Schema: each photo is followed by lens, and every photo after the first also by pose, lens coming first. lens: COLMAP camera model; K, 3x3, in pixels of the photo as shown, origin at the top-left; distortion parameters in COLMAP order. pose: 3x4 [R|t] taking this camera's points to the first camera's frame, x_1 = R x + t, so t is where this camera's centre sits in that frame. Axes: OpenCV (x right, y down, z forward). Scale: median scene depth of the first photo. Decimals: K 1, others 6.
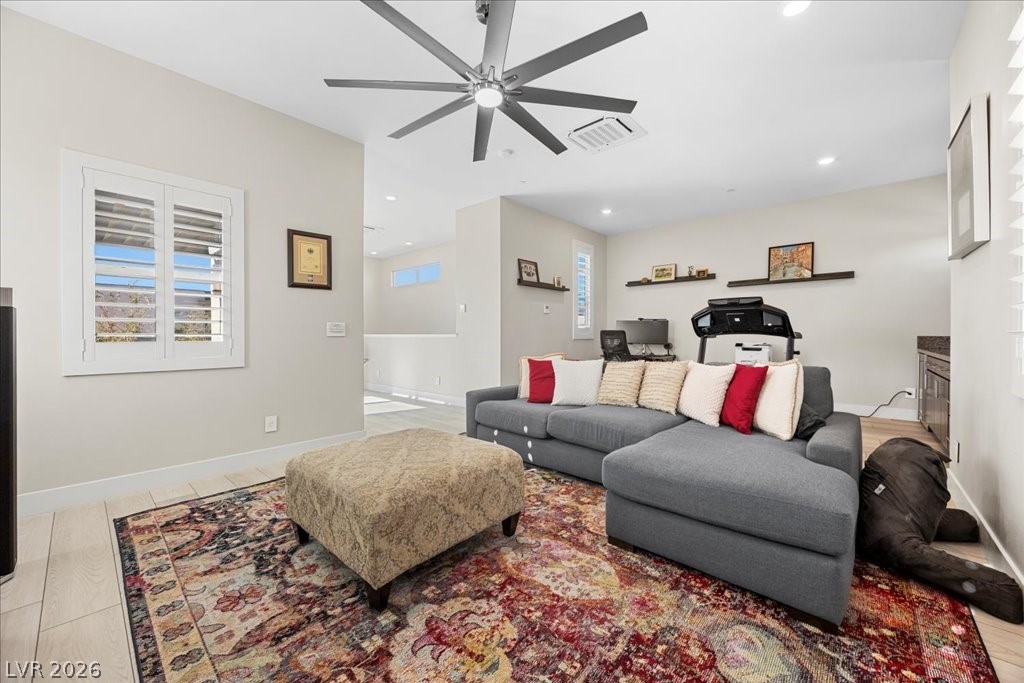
lens RADIAL K [[389.2, 0, 507.4], [0, 389.2, 336.8], [0, 0, 1]] dist [-0.002523, -0.000513]
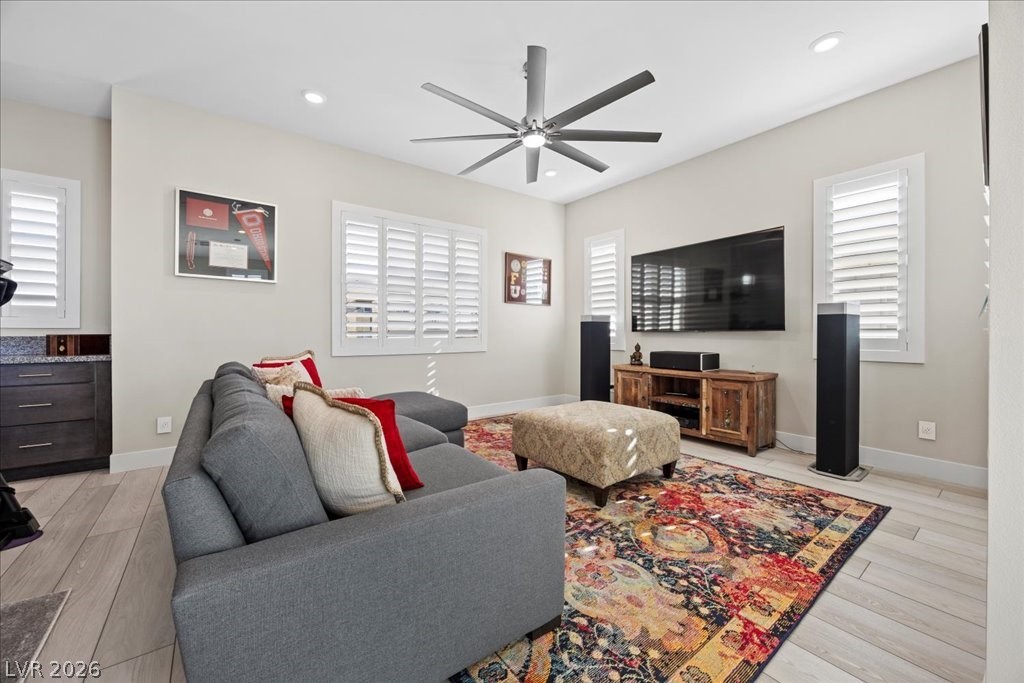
lens RADIAL K [[389.2, 0, 496.6], [0, 389.2, 332.3], [0, 0, 1]] dist [-0.002523, -0.000513]
pose [[-0.976216, 0.002503, 0.216784, -0.202348], [0.002836, 0.999995, 0.001225, -0.007650], [-0.216780, 0.001811, -0.976219, 2.267388]]
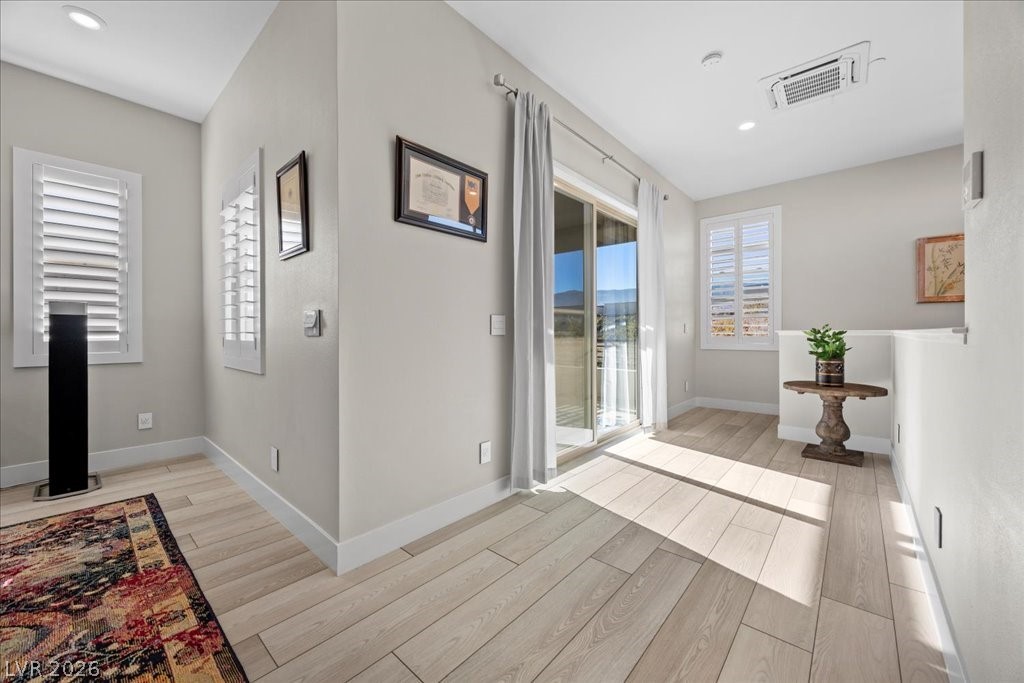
lens RADIAL K [[389.2, 0, 513.5], [0, 389.2, 334.4], [0, 0, 1]] dist [-0.002523, -0.000513]
pose [[0.003777, 0.006695, -0.999970, 0.148318], [-0.000483, 0.999977, 0.006694, -0.012976], [0.999993, 0.000458, 0.003781, 2.087231]]
